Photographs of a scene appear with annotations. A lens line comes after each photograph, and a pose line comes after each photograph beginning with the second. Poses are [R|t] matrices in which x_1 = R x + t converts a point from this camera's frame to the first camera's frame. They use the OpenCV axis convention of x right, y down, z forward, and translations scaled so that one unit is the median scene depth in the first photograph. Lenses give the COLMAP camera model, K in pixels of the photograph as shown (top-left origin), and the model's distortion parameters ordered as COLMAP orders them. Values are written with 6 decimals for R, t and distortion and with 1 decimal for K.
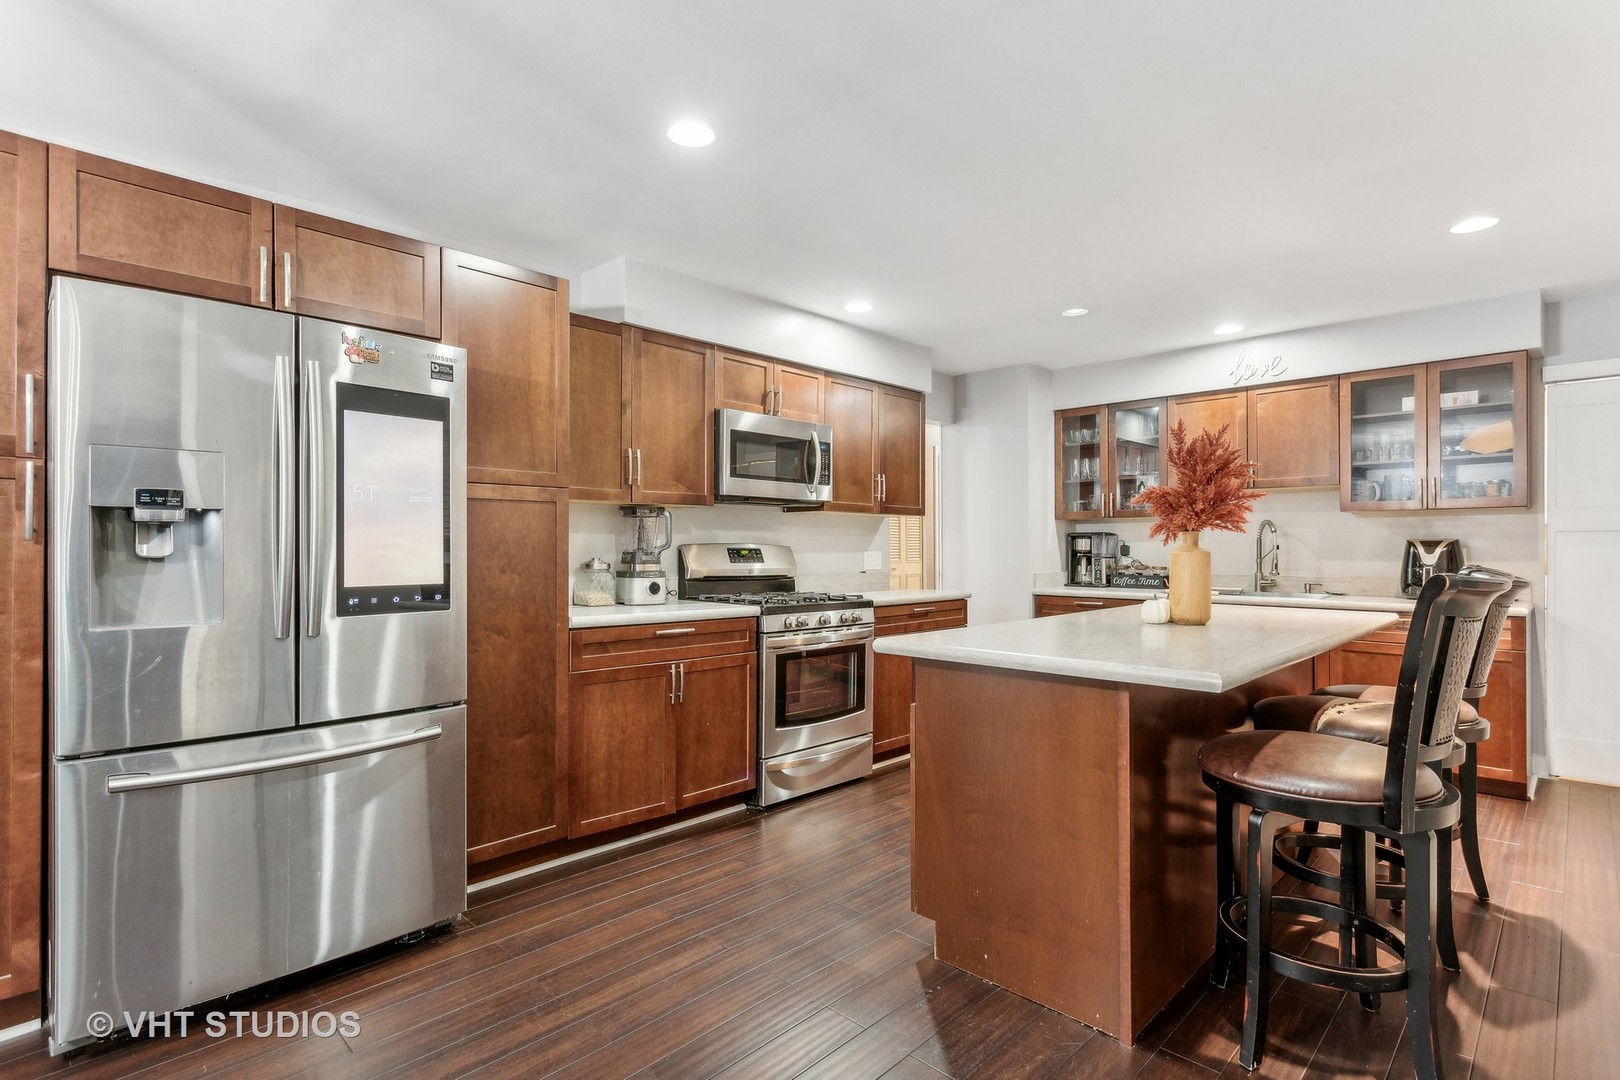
lens RADIAL K [[773.2, 0, 804.4], [0, 773.2, 546.1], [0, 0, 1]] dist [0.001114, -0.000290]
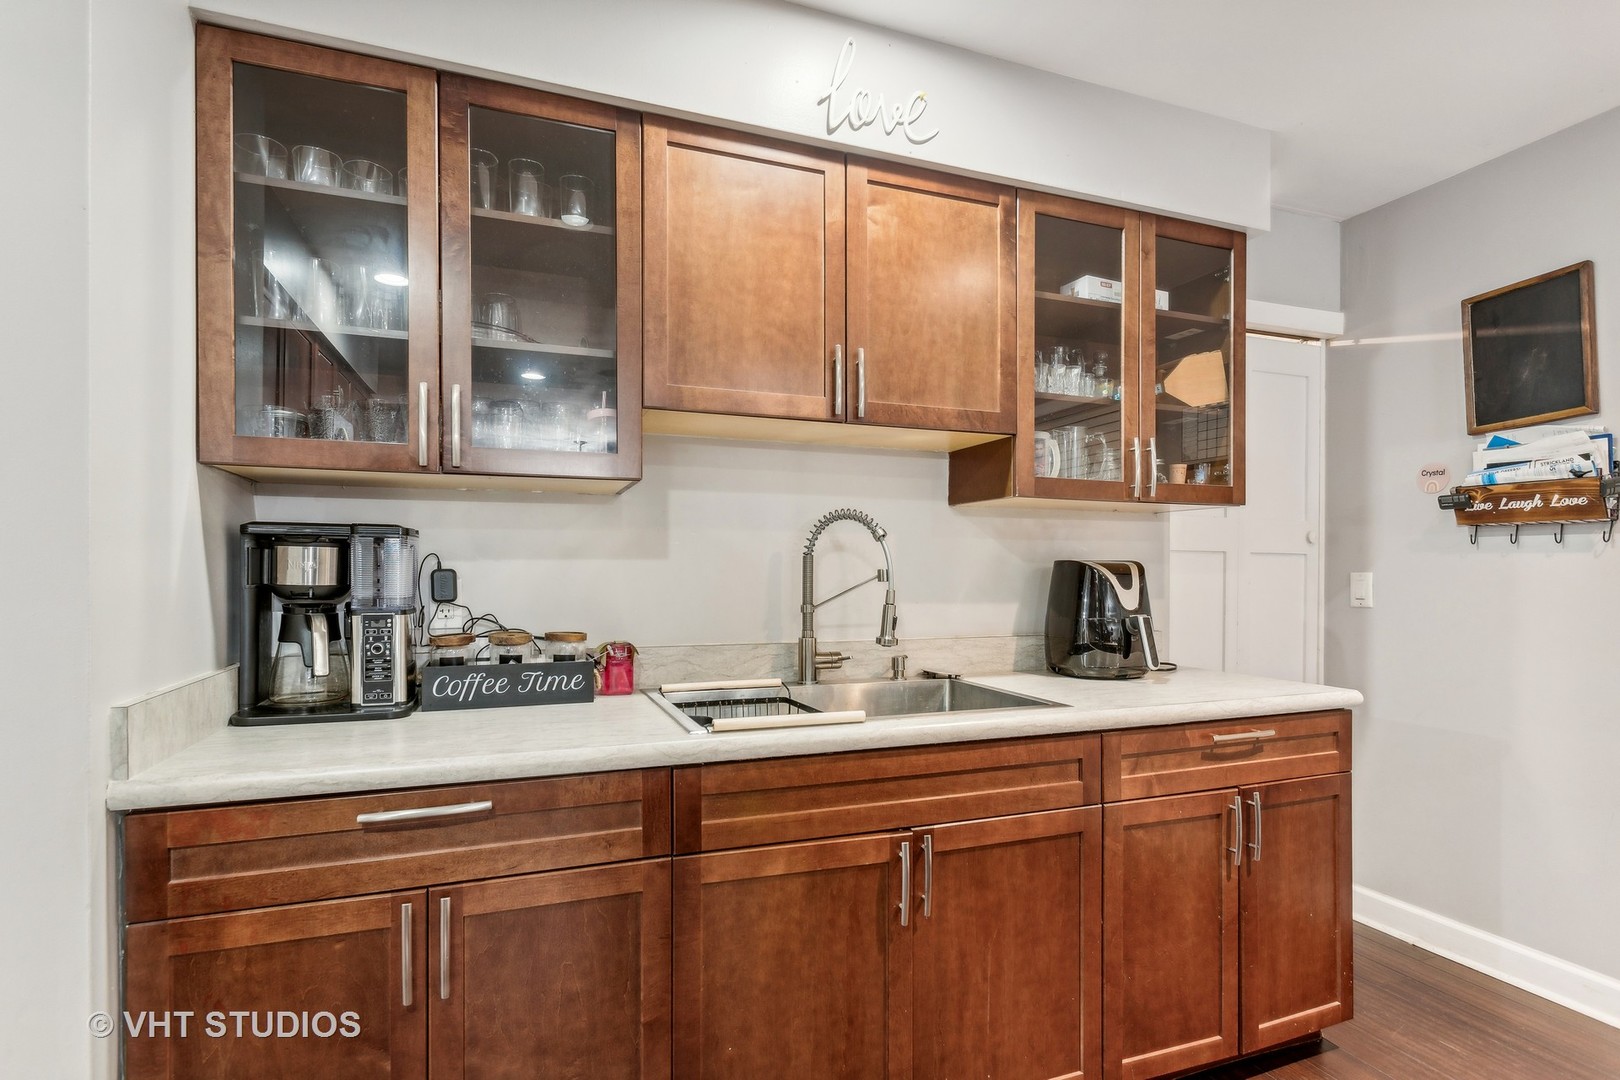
lens RADIAL K [[773.2, 0, 773.5], [0, 773.2, 577.2], [0, 0, 1]] dist [0.001114, -0.000290]
pose [[0.427582, -0.003267, 0.903971, 0.187881], [-0.001900, 0.999988, 0.004513, 0.000163], [-0.903975, -0.003647, 0.427571, 0.762122]]
